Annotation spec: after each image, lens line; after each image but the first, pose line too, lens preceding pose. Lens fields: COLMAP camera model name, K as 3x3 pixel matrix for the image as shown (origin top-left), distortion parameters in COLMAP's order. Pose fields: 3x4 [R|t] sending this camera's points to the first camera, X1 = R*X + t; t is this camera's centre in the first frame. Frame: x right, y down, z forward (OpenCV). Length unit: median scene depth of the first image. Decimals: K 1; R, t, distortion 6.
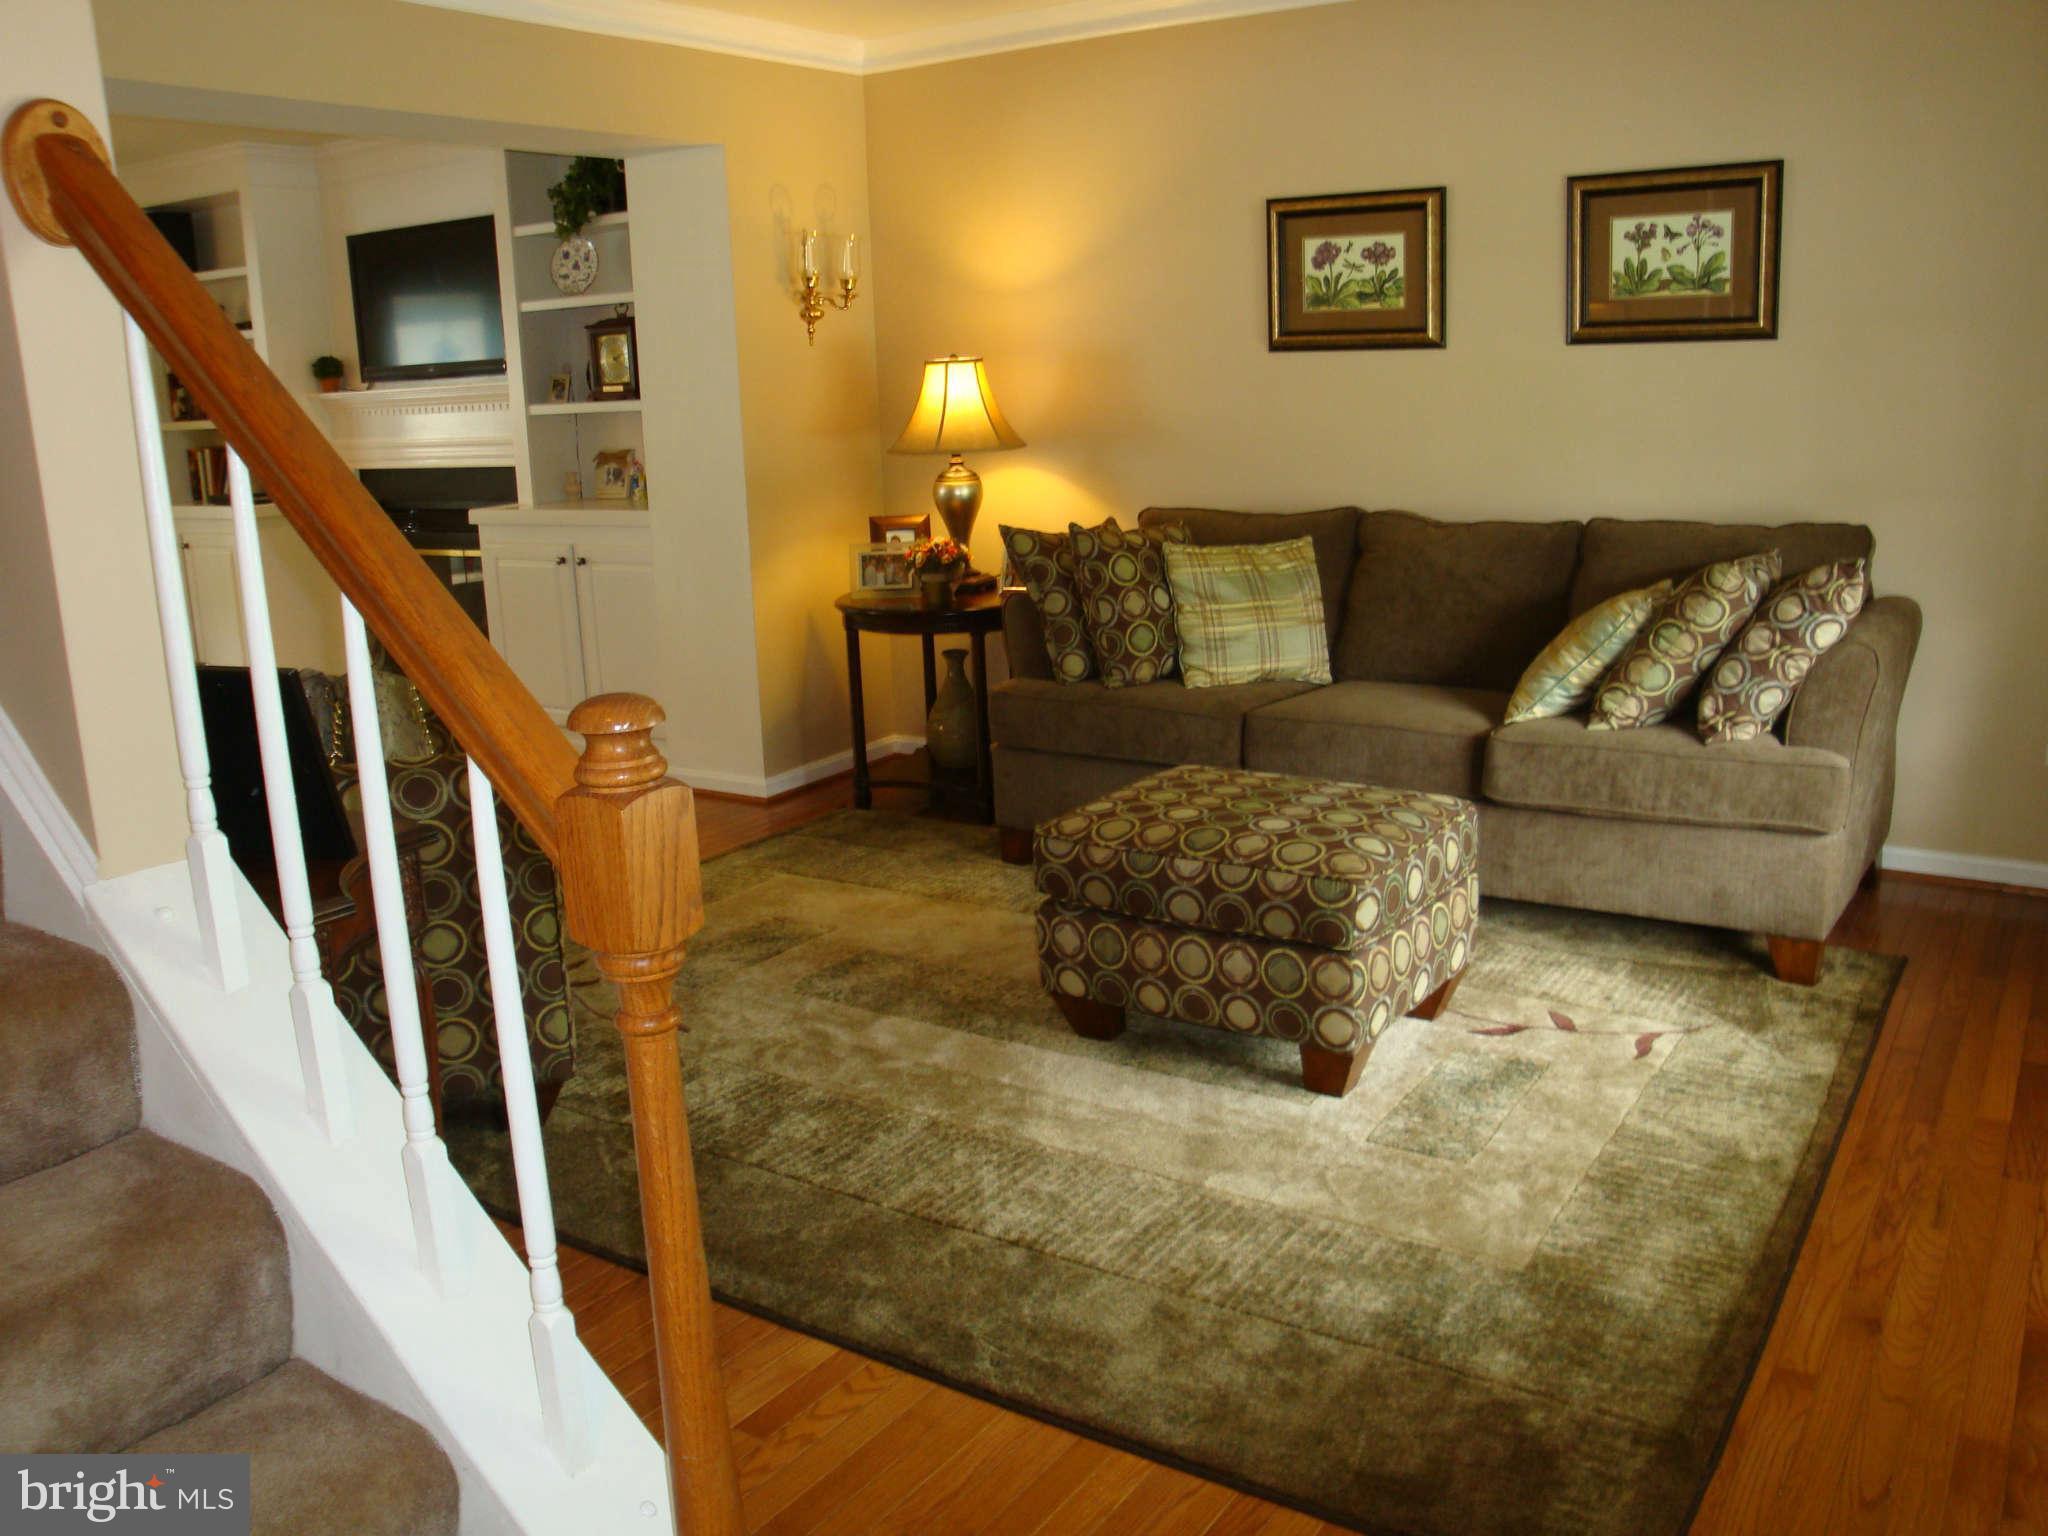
lens RADIAL K [[1710.8, 0, 1018.6], [0, 1710.8, 760.8], [0, 0, 1]] dist [-0.155164, 0.130835]
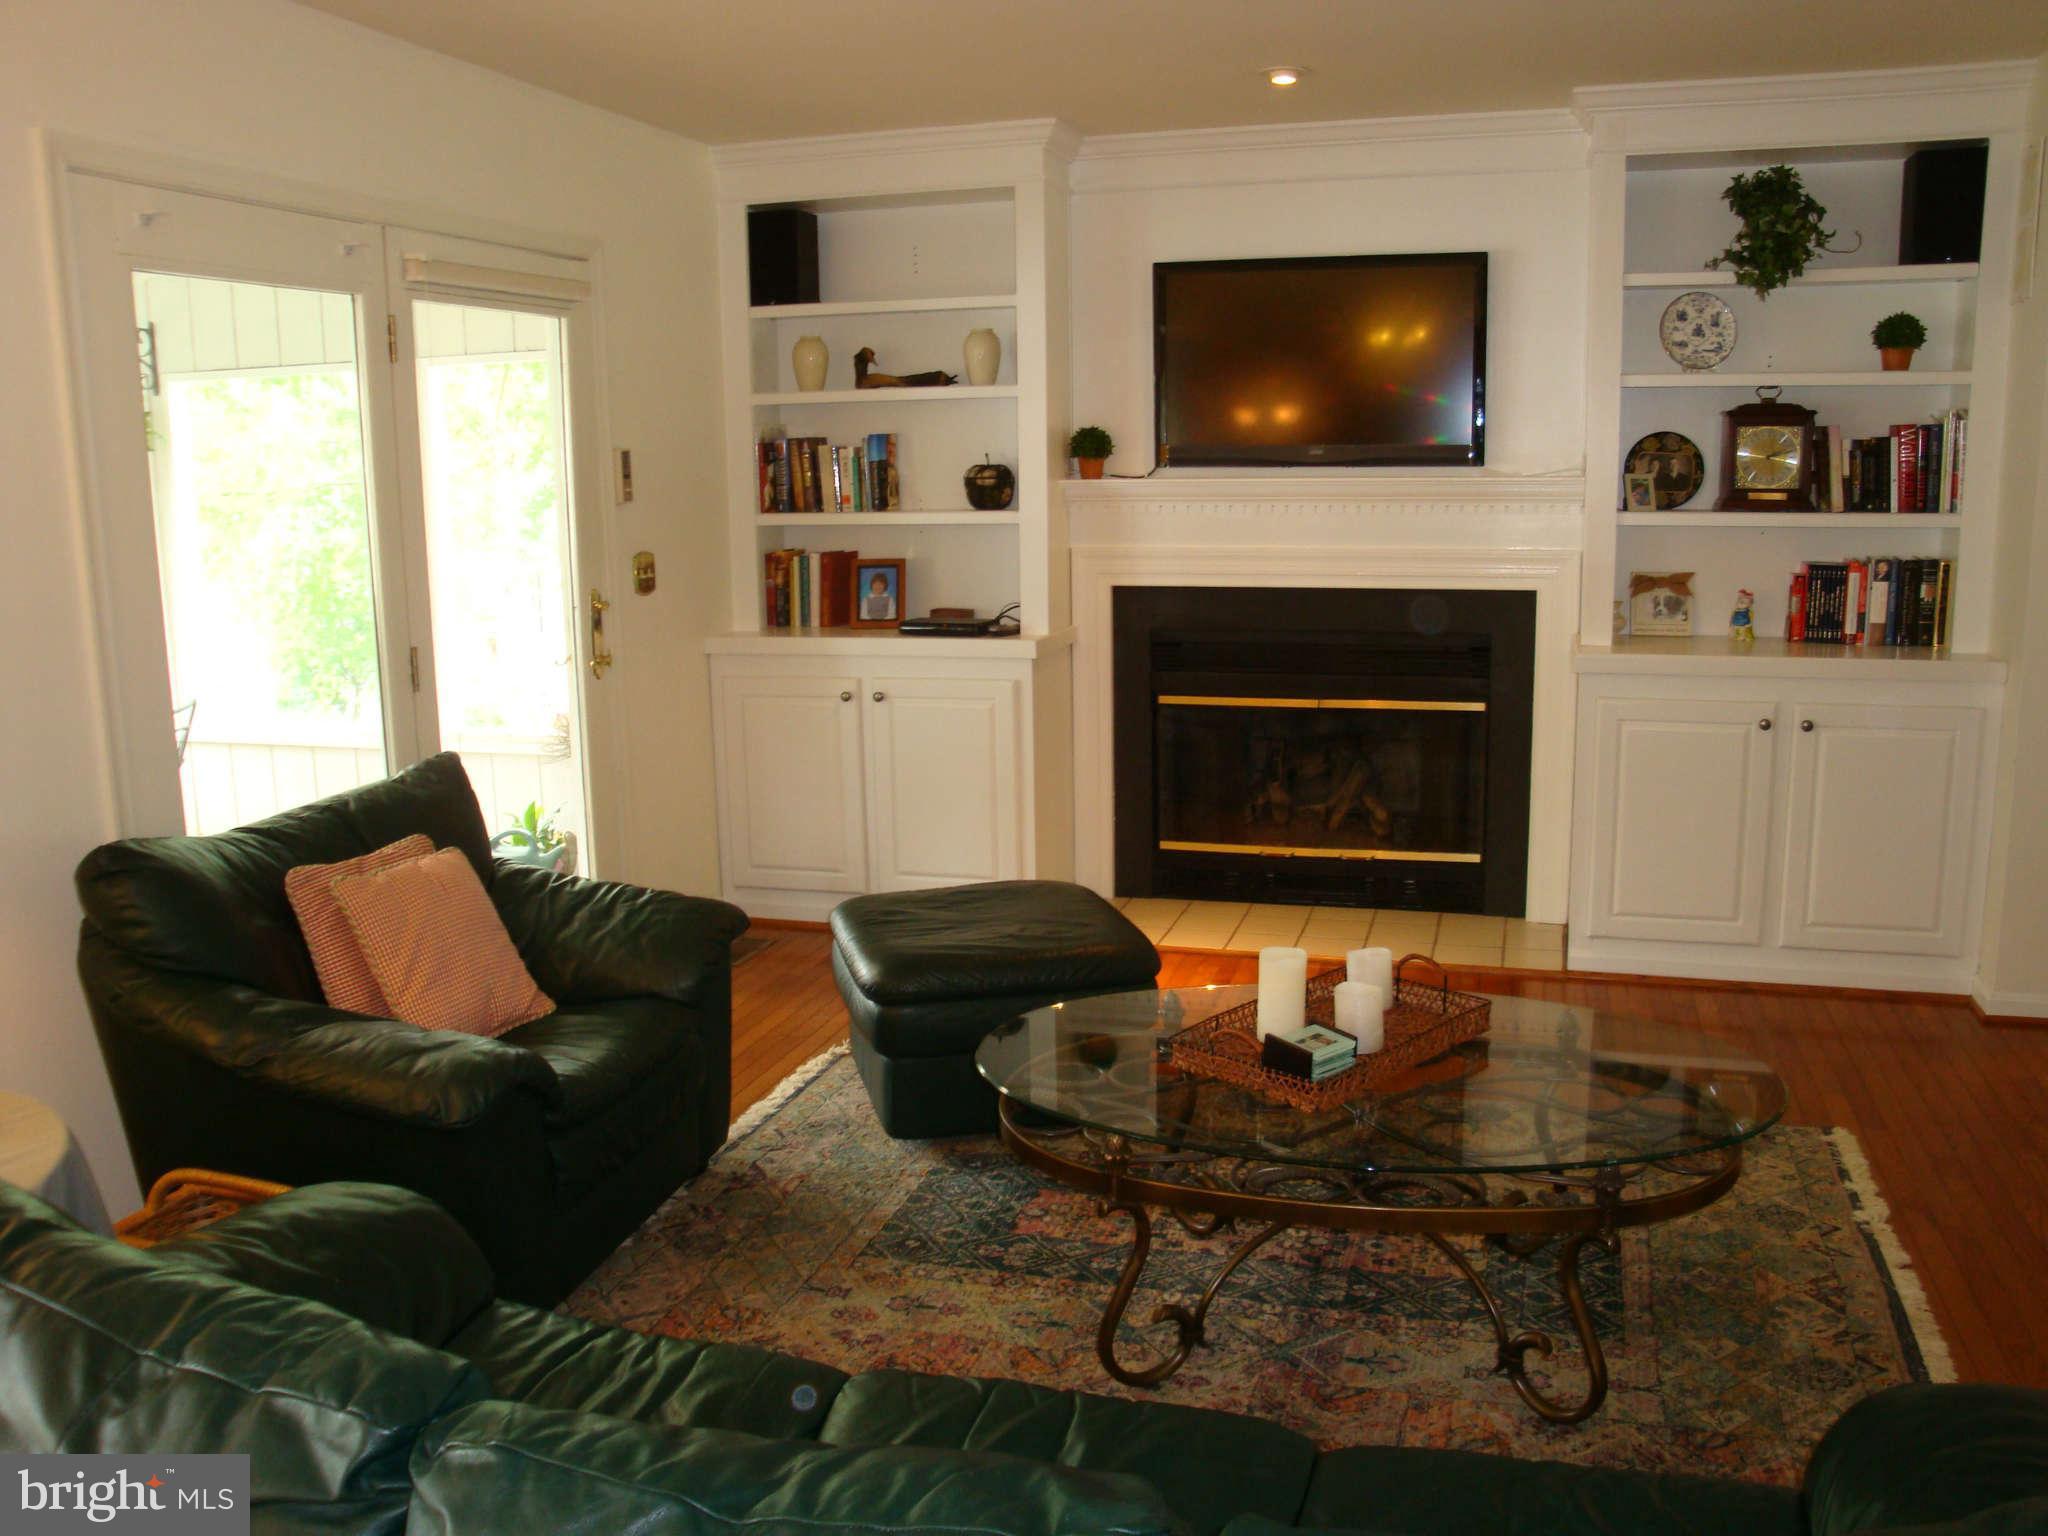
lens RADIAL K [[1710.8, 0, 1019.8], [0, 1710.8, 780.2], [0, 0, 1]] dist [-0.155164, 0.130835]
pose [[0.956098, -0.035980, 0.290829, -1.099220], [0.049124, 0.998069, -0.038018, -0.112170], [-0.288900, 0.050635, 0.956019, 0.537382]]
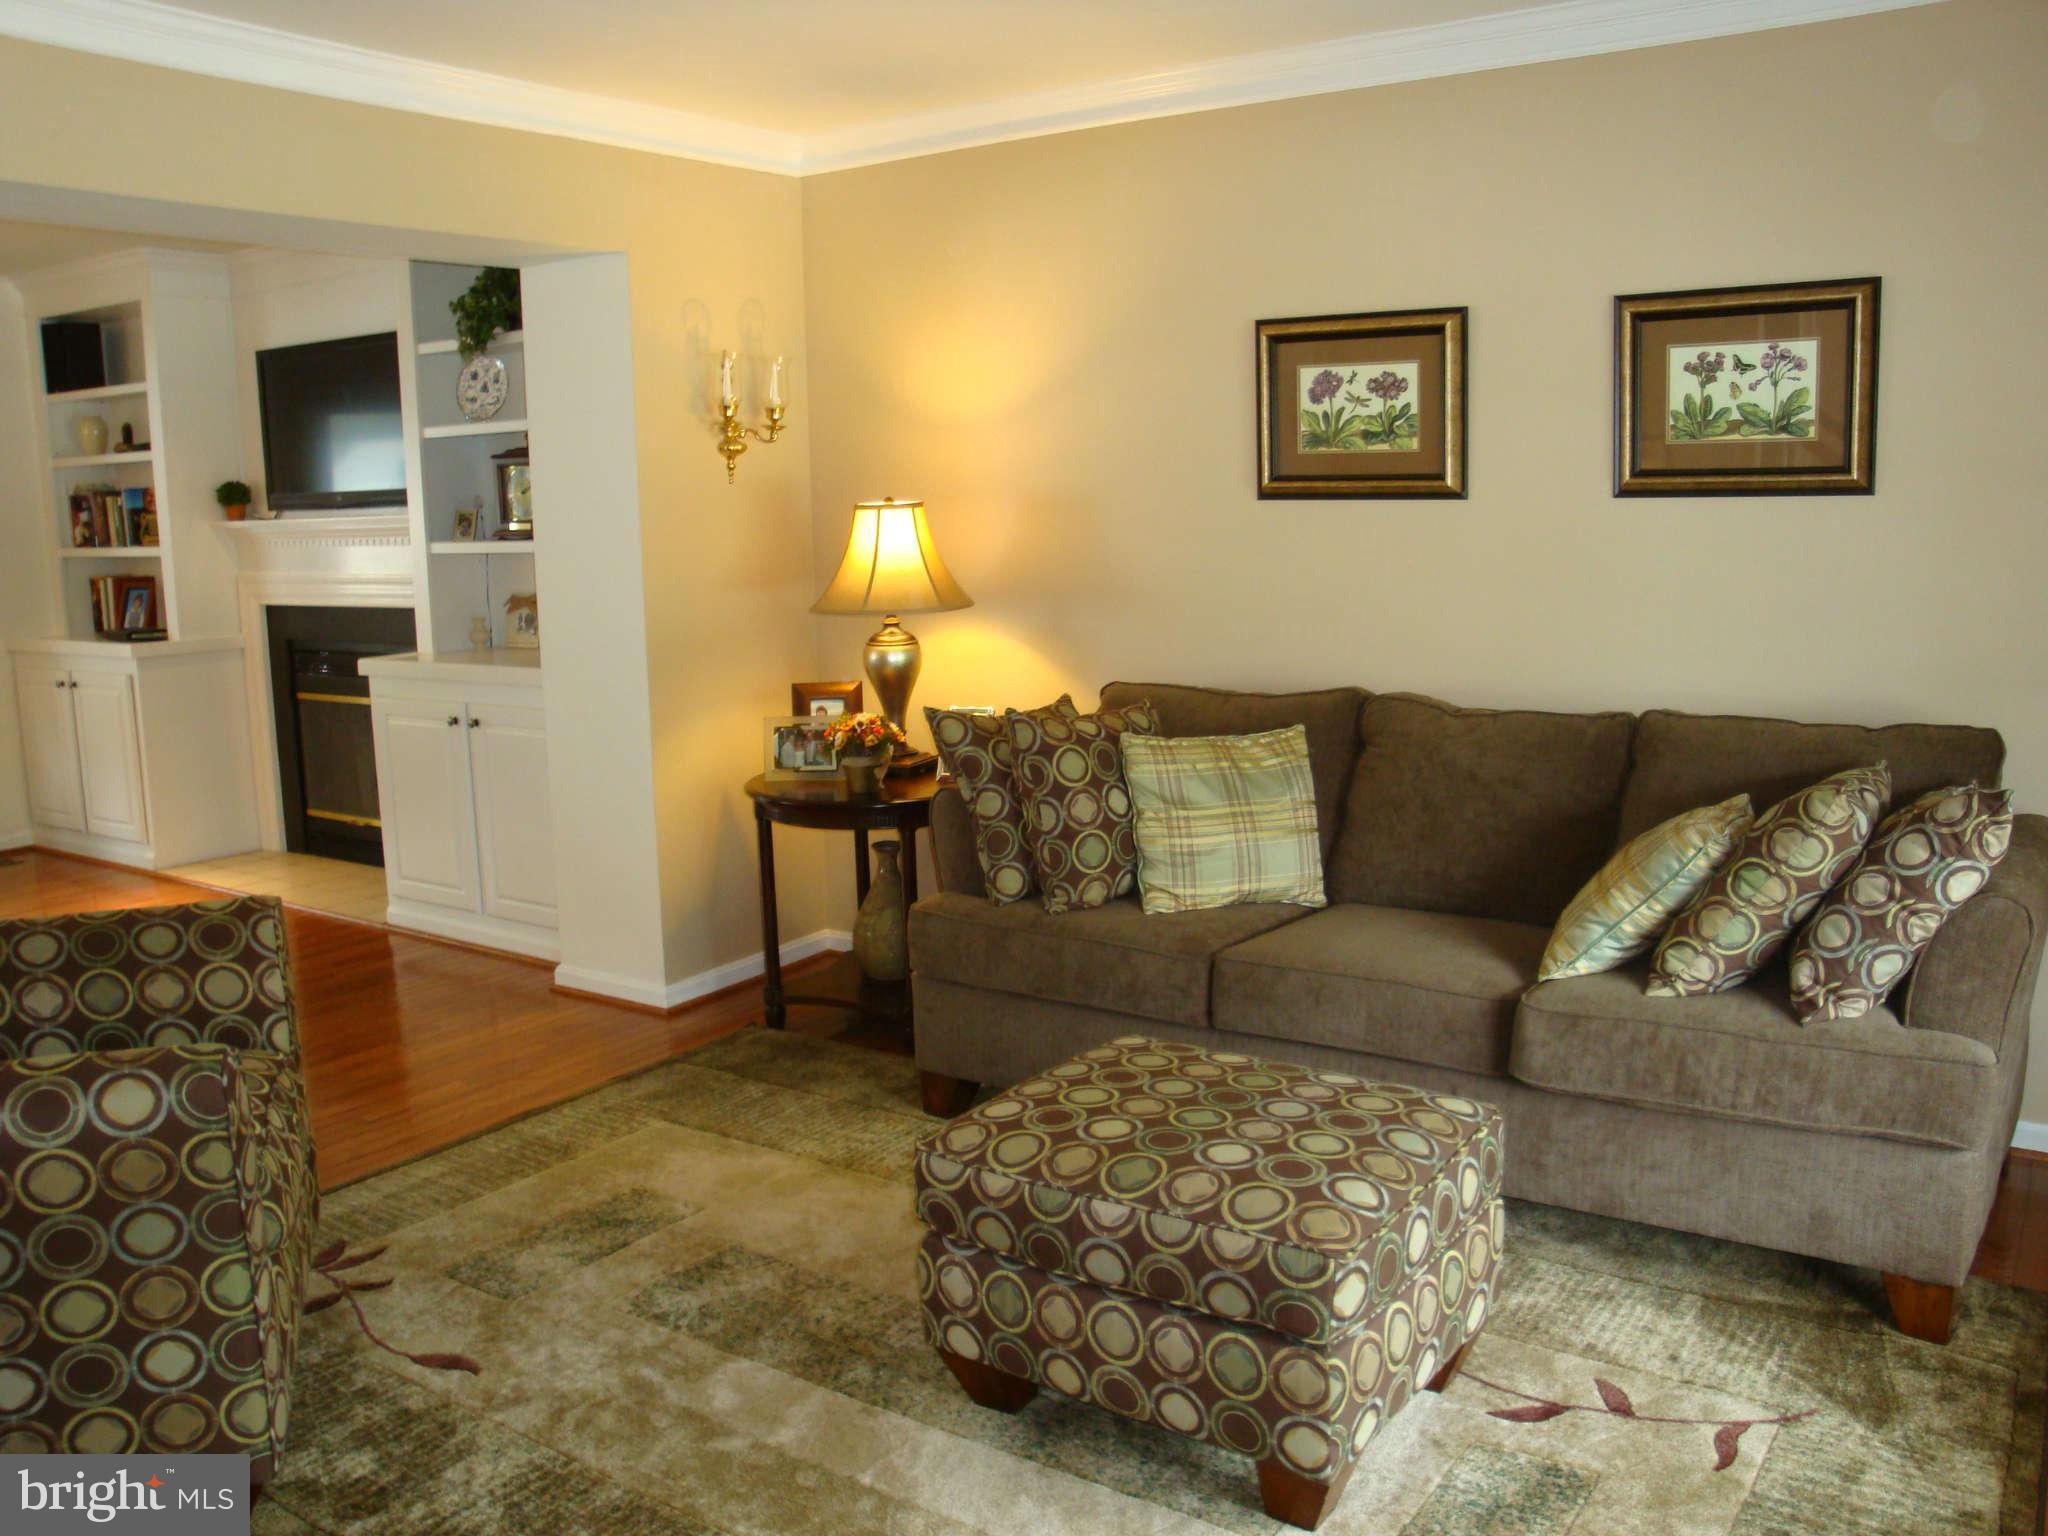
lens RADIAL K [[1710.8, 0, 1013.0], [0, 1710.8, 760.9], [0, 0, 1]] dist [-0.155164, 0.130835]
pose [[0.999743, 0.015245, -0.016771, 0.047843], [-0.016353, 0.997547, -0.068067, -0.059036], [0.015692, 0.068324, 0.997540, 0.182792]]
